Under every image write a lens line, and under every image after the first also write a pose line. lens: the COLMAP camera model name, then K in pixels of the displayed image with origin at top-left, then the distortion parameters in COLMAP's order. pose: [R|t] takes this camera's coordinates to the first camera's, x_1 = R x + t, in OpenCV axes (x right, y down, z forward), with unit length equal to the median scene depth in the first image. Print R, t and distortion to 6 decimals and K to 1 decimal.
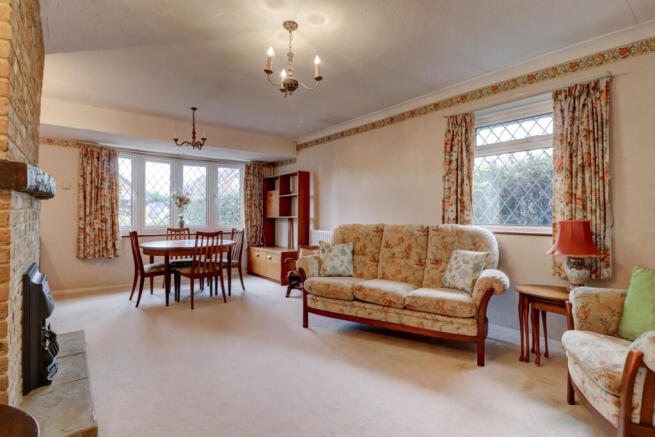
lens RADIAL K [[332.3, 0, 327.5], [0, 332.3, 218.5], [0, 0, 1]] dist [-0.001767, -0.000375]
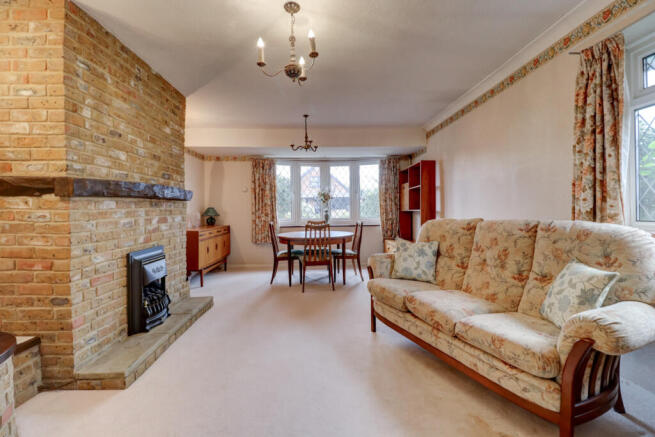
lens RADIAL K [[302.8, 0, 327.0], [0, 302.8, 216.3], [0, 0, 1]] dist [0.001479, -0.014922]
pose [[0.802520, 0.002071, -0.596621, 0.314343], [0.008706, 0.999847, 0.015181, -0.004123], [0.596562, -0.017377, 0.802379, 0.243622]]
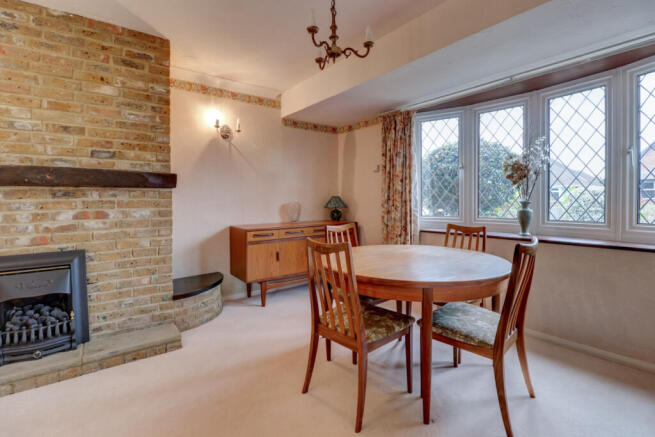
lens RADIAL K [[314.5, 0, 328.0], [0, 314.5, 203.8], [0, 0, 1]] dist [0.000934, 0.000043]
pose [[-0.011454, 0.006825, -0.999911, 0.077136], [-0.002049, 0.999974, 0.006849, -0.011550], [0.999932, 0.002127, -0.011440, 1.143774]]
